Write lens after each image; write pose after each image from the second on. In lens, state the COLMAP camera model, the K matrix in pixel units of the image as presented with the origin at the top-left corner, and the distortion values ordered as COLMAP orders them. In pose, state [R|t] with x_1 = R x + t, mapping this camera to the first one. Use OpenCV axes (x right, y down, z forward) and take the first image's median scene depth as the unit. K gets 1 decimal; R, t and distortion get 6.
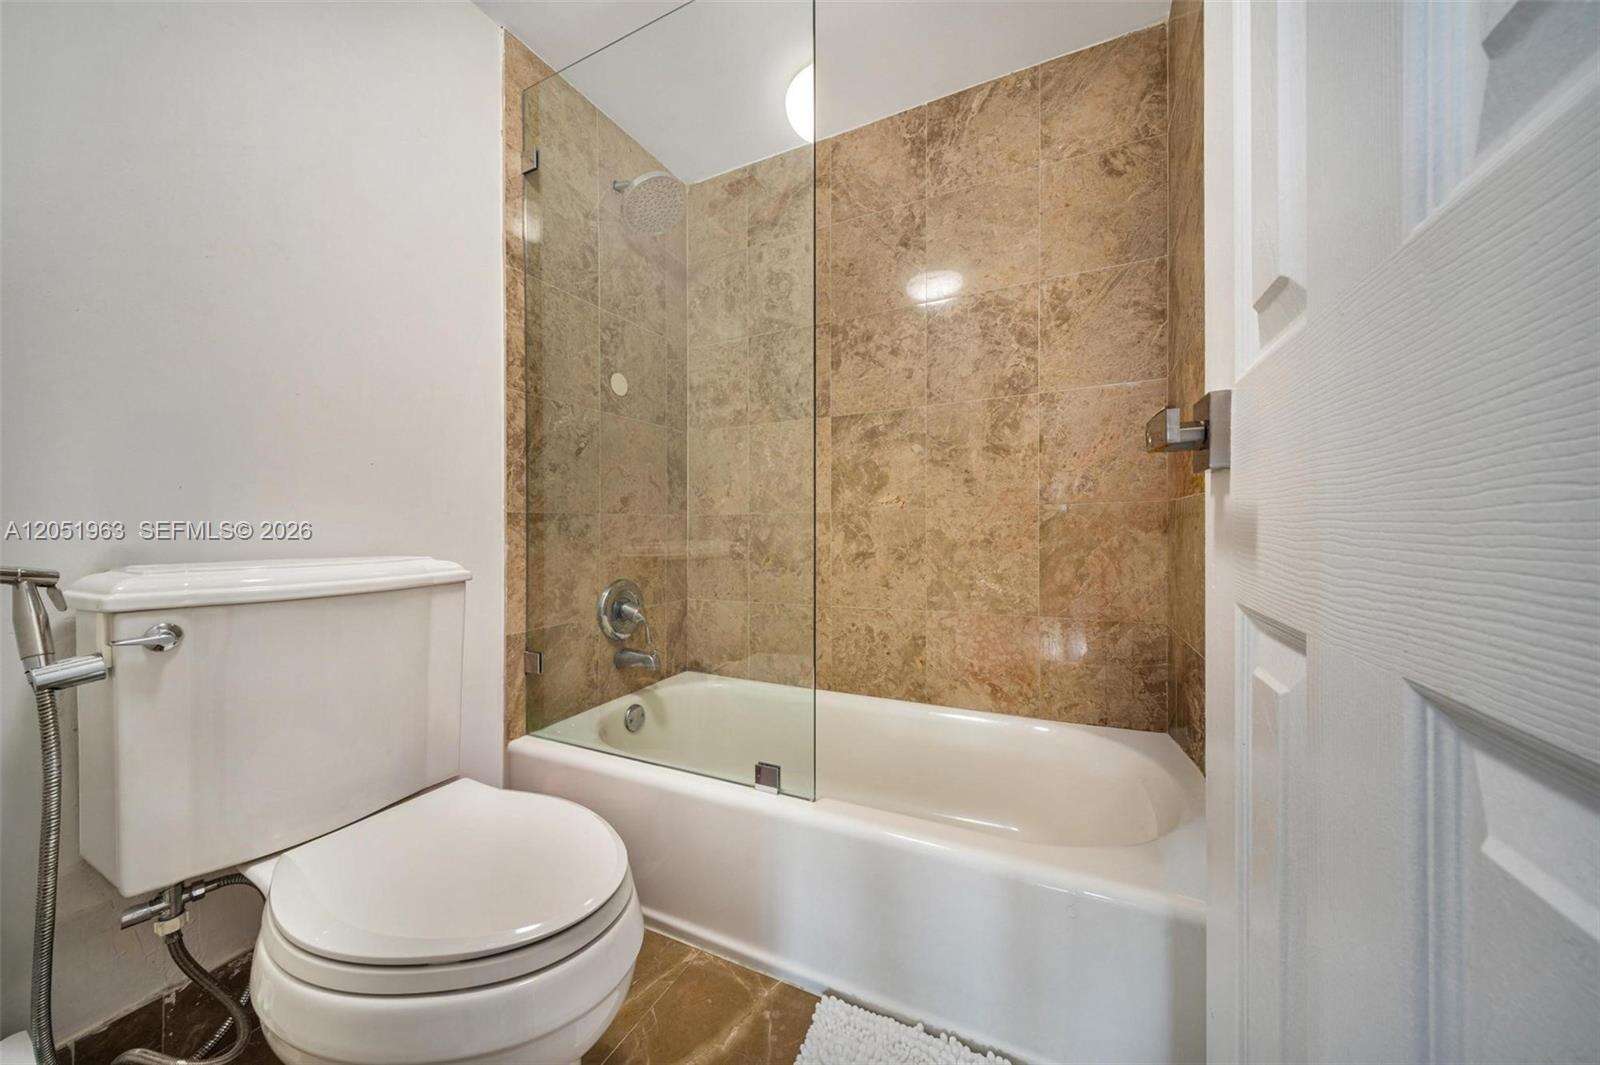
lens RADIAL K [[553.9, 0, 800.0], [0, 553.9, 532.5], [0, 0, 1]] dist [-0.000581, -0.000127]
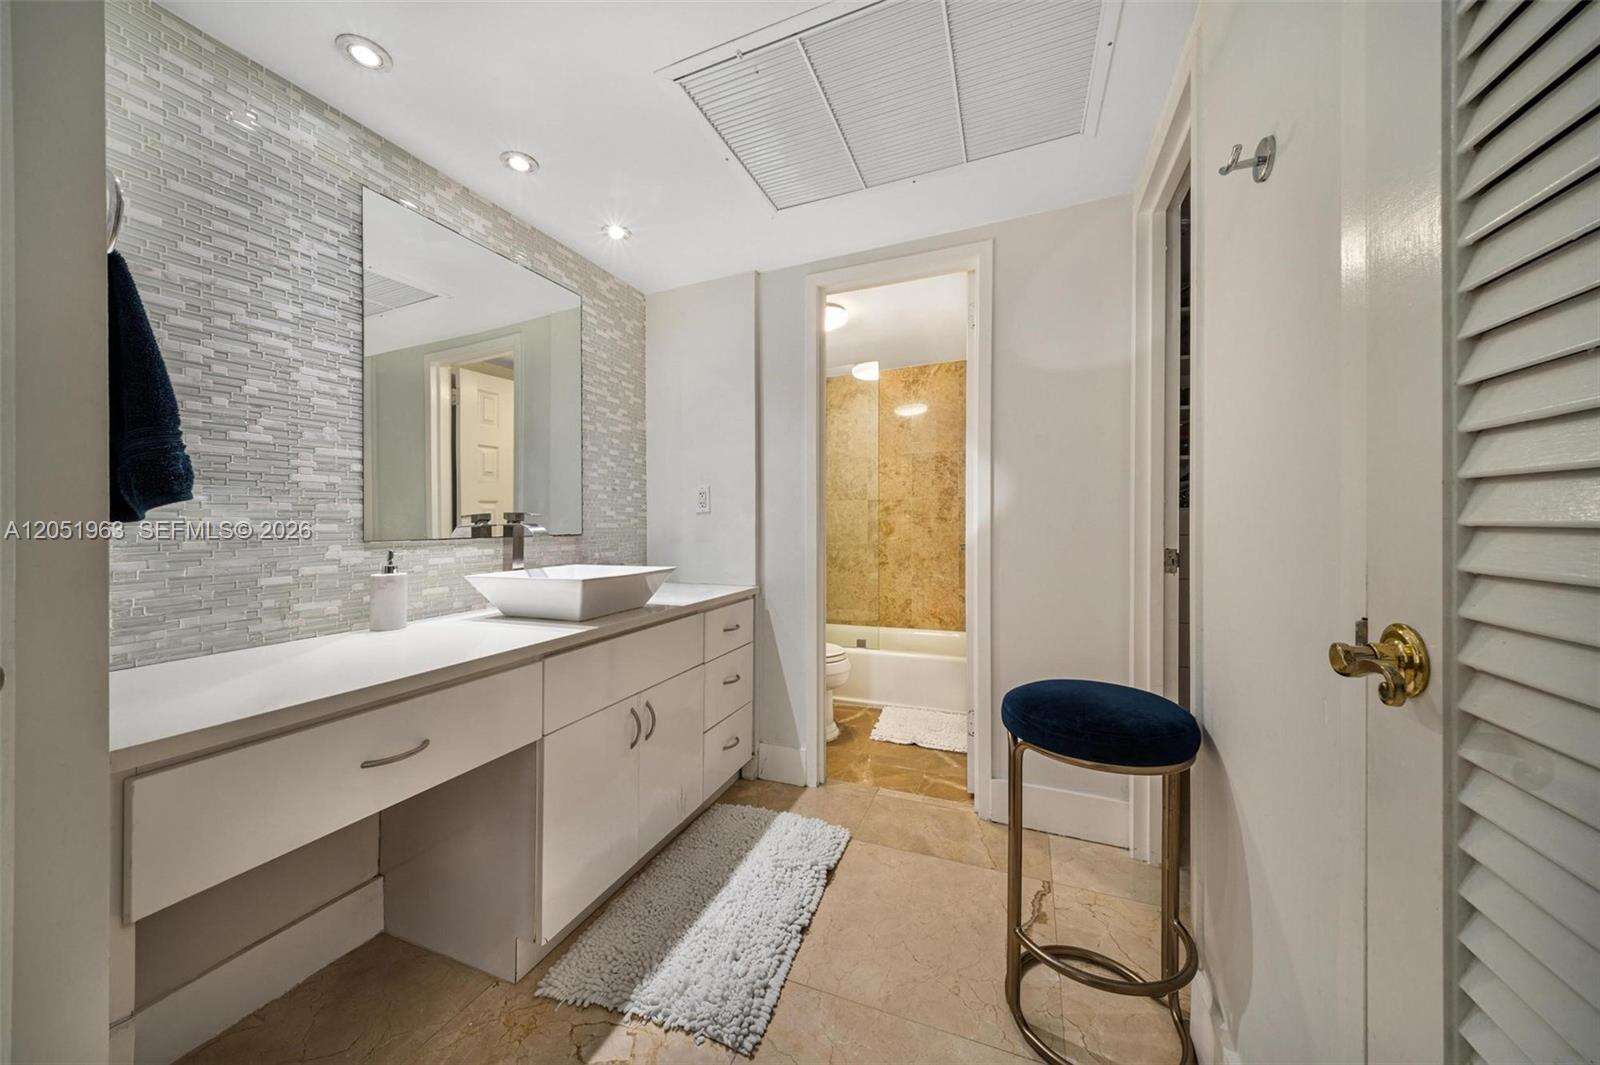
lens RADIAL K [[559.7, 0, 800.0], [0, 559.7, 532.5], [0, 0, 1]] dist [-0.014534, -0.000163]
pose [[0.997936, -0.005669, 0.063963, -0.370484], [0.004830, 0.999901, 0.013249, -0.117661], [-0.064032, -0.012912, 0.997864, -1.243417]]
